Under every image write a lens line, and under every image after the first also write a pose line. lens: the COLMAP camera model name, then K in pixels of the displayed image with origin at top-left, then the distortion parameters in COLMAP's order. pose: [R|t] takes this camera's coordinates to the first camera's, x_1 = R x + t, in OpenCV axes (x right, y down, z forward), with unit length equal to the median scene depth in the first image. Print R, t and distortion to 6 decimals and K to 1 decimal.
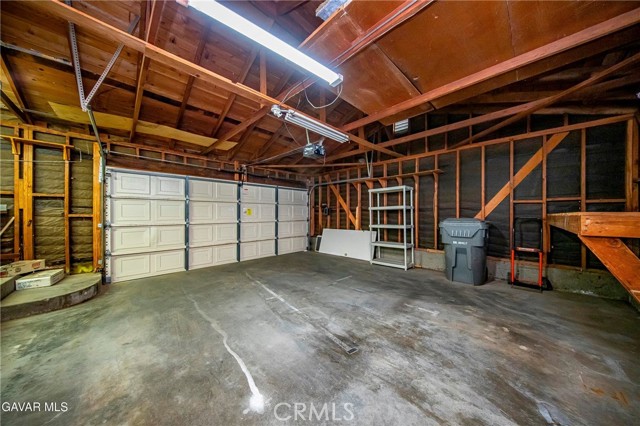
lens RADIAL K [[201.7, 0, 320.0], [0, 201.7, 213.0], [0, 0, 1]] dist [0.000957, 0.000020]
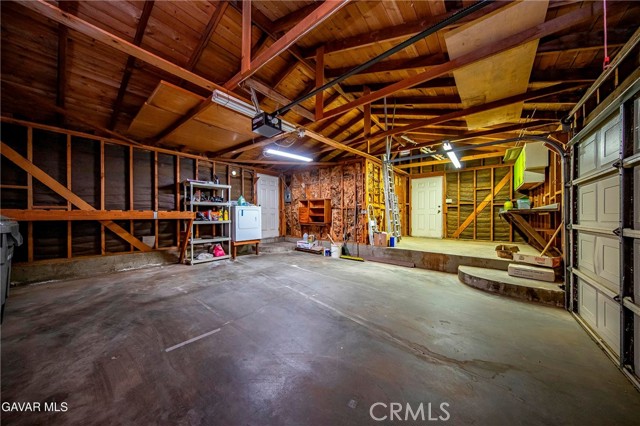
lens RADIAL K [[201.7, 0, 320.0], [0, 201.7, 213.0], [0, 0, 1]] dist [0.000957, 0.000020]
pose [[-0.994210, -0.004072, -0.107382, -0.188025], [-0.002142, 0.999834, -0.018077, 0.042481], [0.107437, -0.017742, -0.994054, 2.309979]]
